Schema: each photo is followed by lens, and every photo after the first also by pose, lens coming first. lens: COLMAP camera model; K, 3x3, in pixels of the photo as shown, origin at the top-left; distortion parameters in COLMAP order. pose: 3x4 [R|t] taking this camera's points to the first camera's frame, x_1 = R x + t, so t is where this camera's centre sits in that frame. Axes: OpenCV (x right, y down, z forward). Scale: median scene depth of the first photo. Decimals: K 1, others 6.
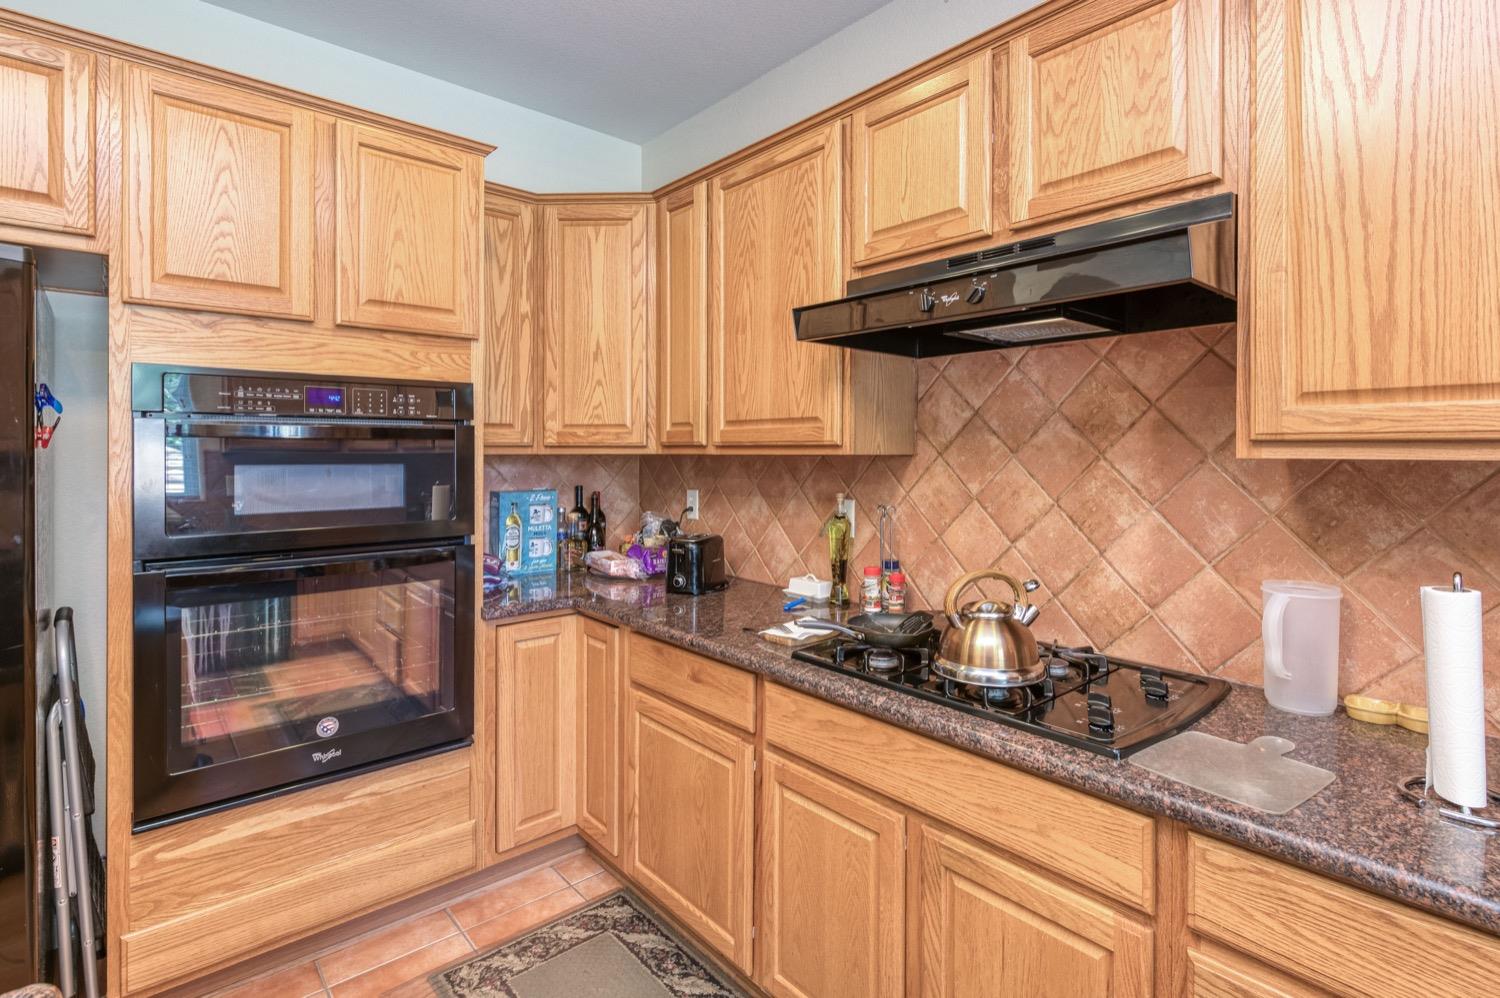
lens RADIAL K [[729.6, 0, 807.8], [0, 729.6, 452.6], [0, 0, 1]] dist [-0.000659, -0.000177]
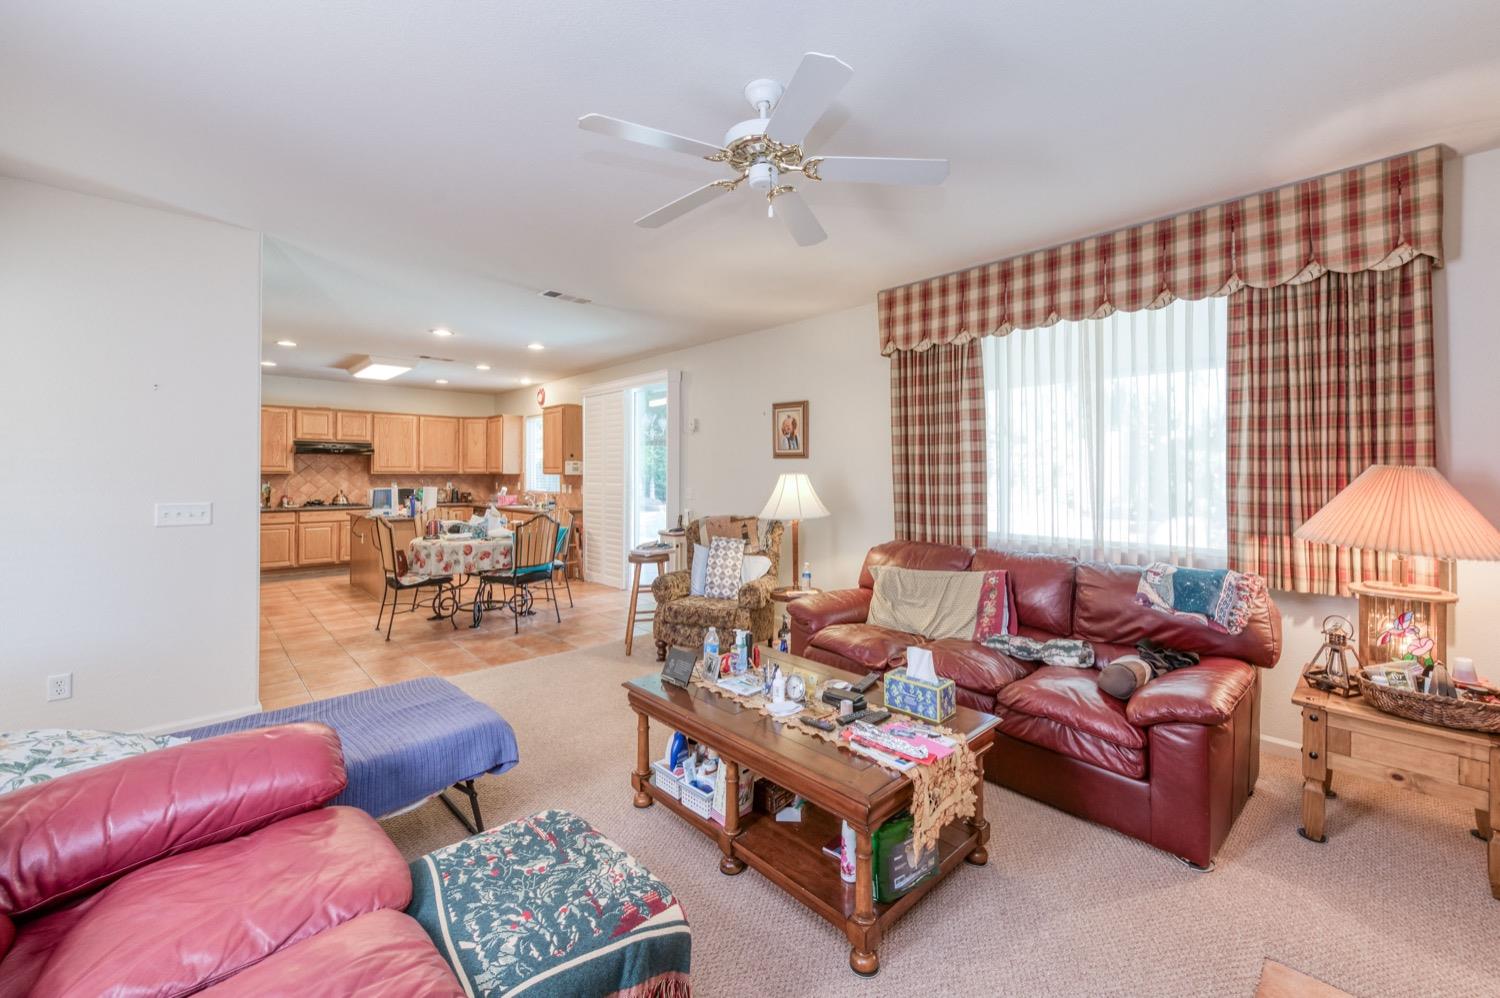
lens RADIAL K [[595.1, 0, 758.6], [0, 595.1, 470.1], [0, 0, 1]] dist [0.001841, 0.000024]
pose [[-0.015392, 0.001204, 0.999881, -4.319433], [-0.001560, 0.999998, -0.001229, -0.020633], [-0.999880, -0.001579, -0.015390, -2.297590]]
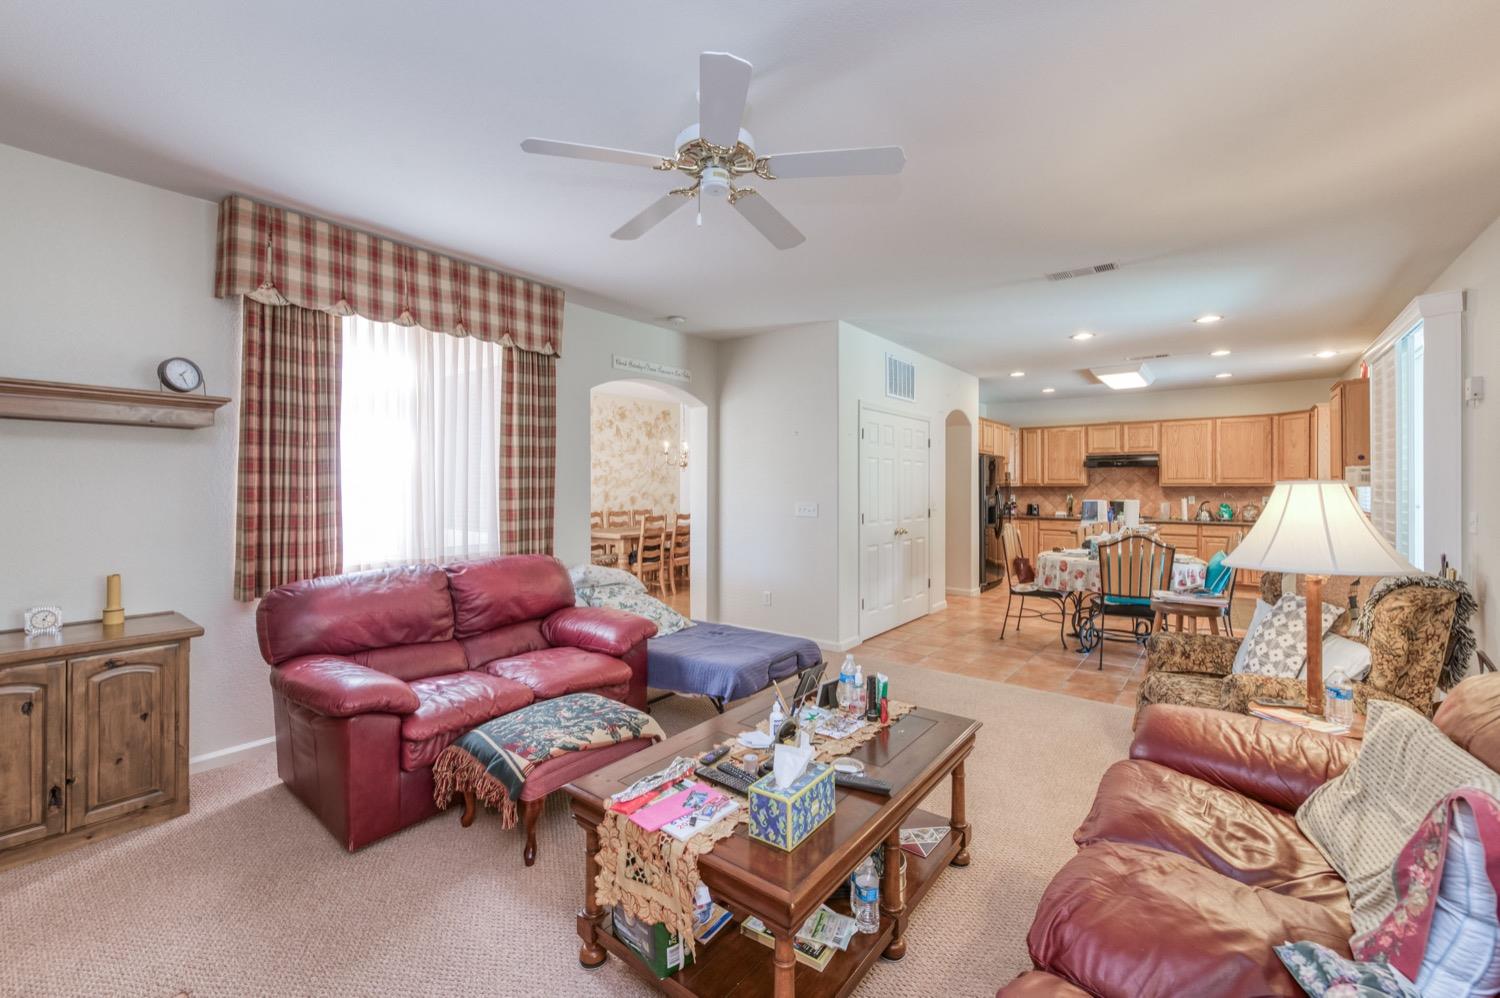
lens RADIAL K [[624.7, 0, 743.8], [0, 624.7, 486.2], [0, 0, 1]] dist [-0.000484, -0.000142]
pose [[0.988894, -0.004529, 0.148555, -3.342263], [0.004563, 0.999990, 0.000111, -0.007142], [-0.148554, 0.000568, 0.988904, -3.455175]]
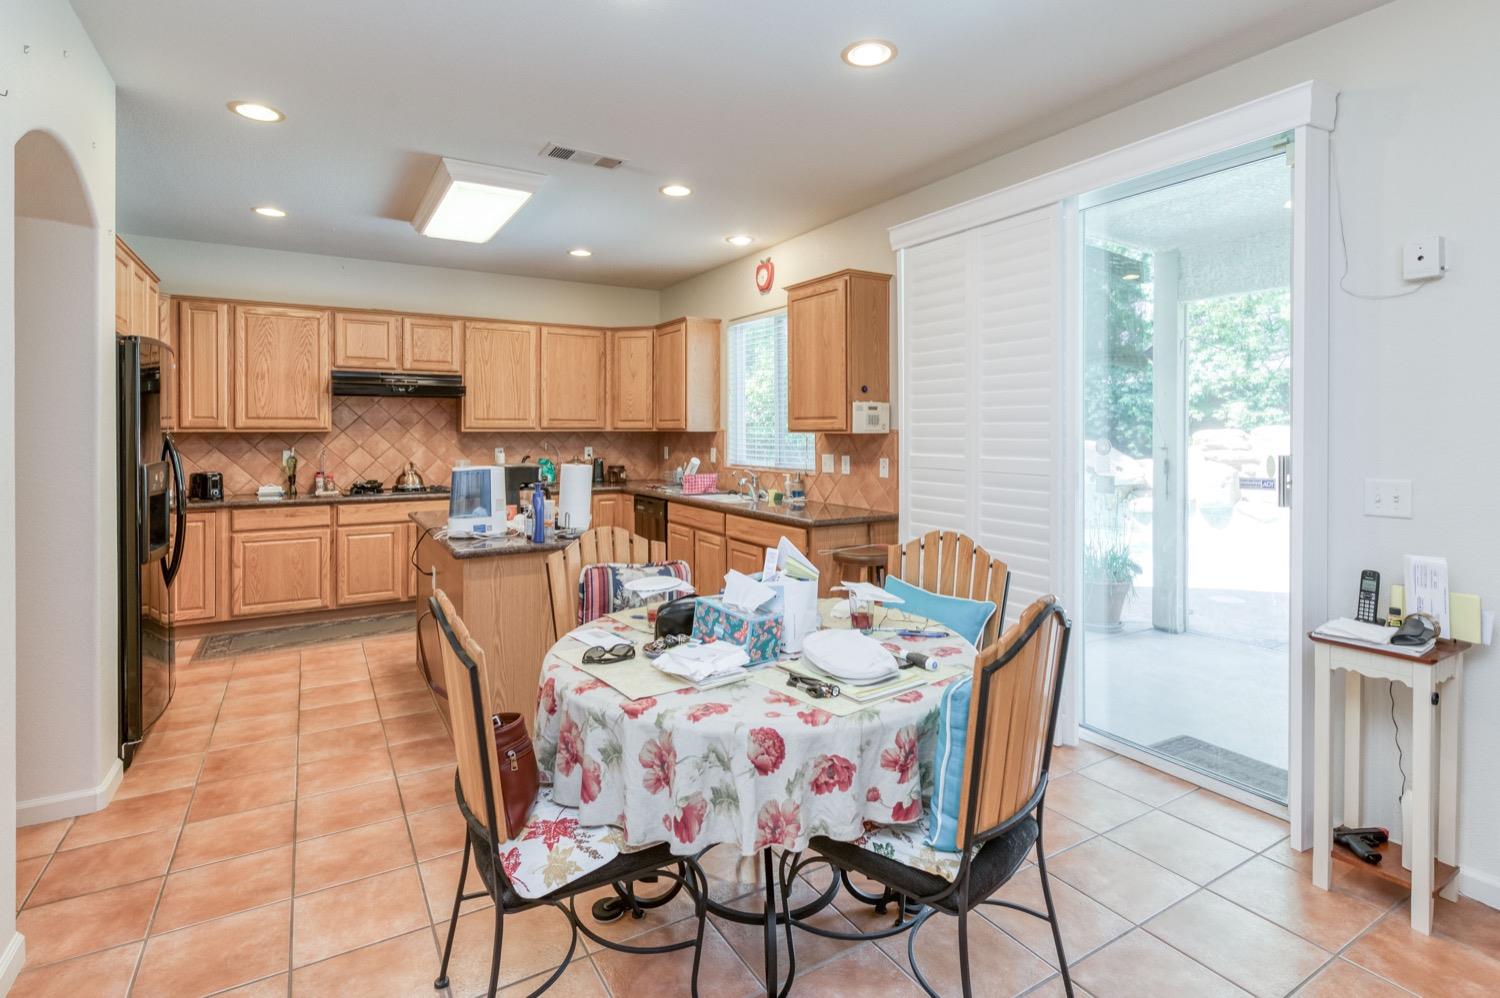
lens RADIAL K [[724.2, 0, 741.4], [0, 724.2, 432.8], [0, 0, 1]] dist [-0.000024, -0.000284]
pose [[0.214106, -0.007859, 0.976779, -2.362573], [0.001788, 0.999969, 0.007654, -0.010903], [-0.976809, 0.000107, 0.214113, -1.158379]]
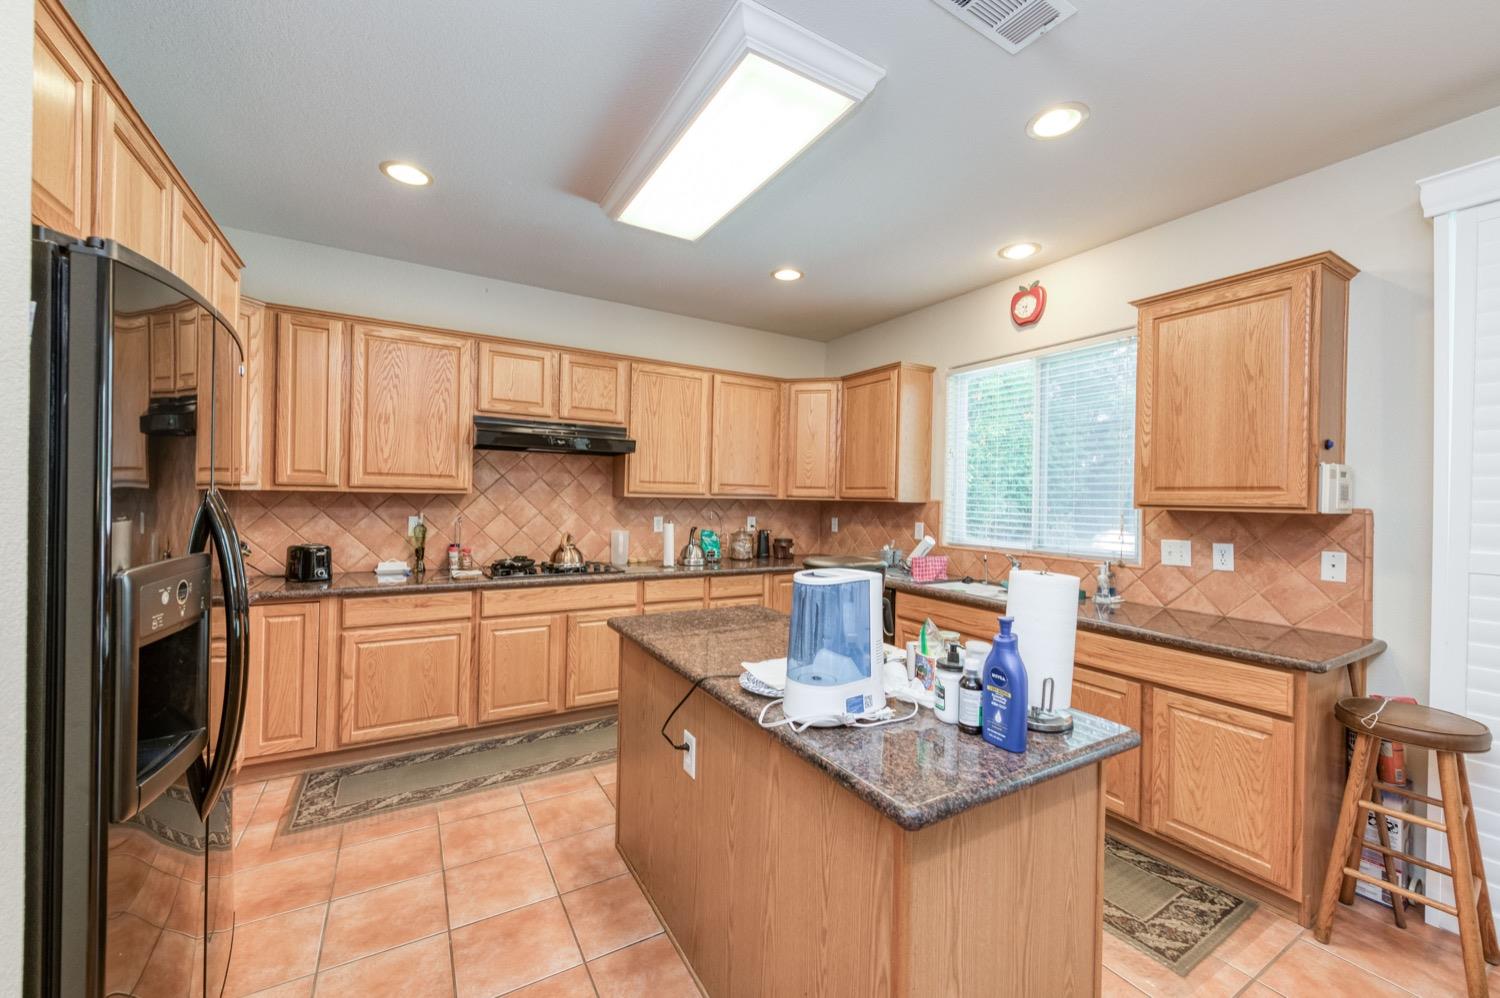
lens RADIAL K [[578.0, 0, 746.3], [0, 578.0, 498.8], [0, 0, 1]] dist [0.002161, 0.000146]
pose [[0.221557, -0.001261, 0.975147, -1.479792], [-0.018416, 0.999815, 0.005477, -0.005940], [-0.974974, -0.019171, 0.221493, -0.198611]]
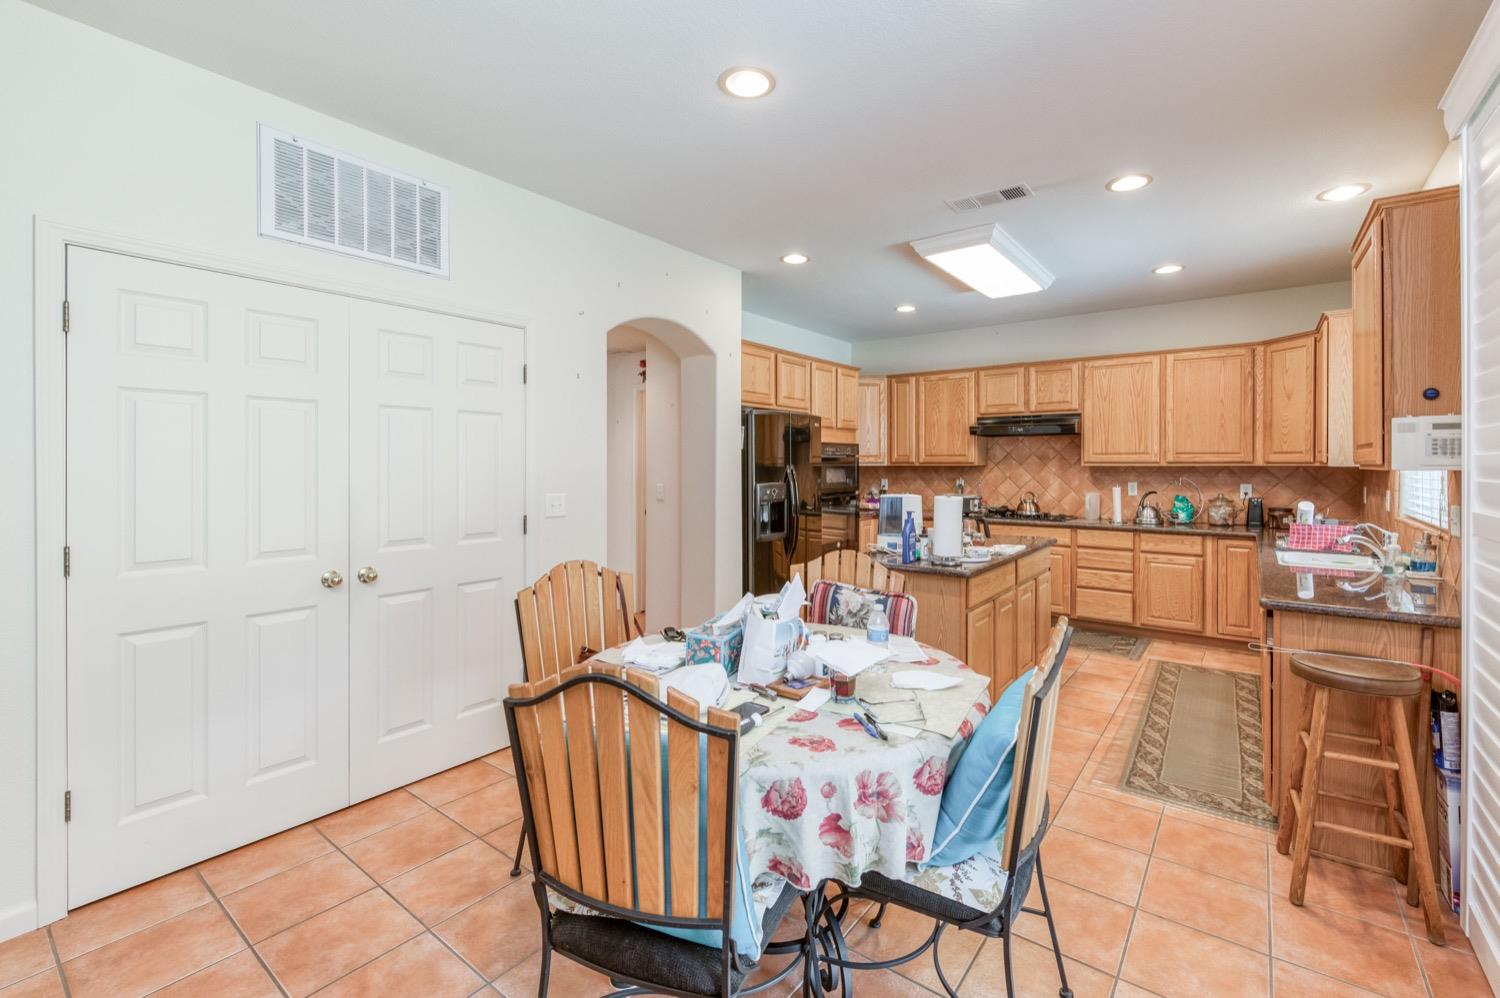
lens RADIAL K [[642.6, 0, 794.7], [0, 642.6, 466.2], [0, 0, 1]] dist [-0.004087, -0.000352]
pose [[0.981514, -0.003965, 0.191349, -1.440753], [0.003437, 0.999989, 0.003089, -0.005965], [-0.191359, -0.002375, 0.981517, -1.942336]]
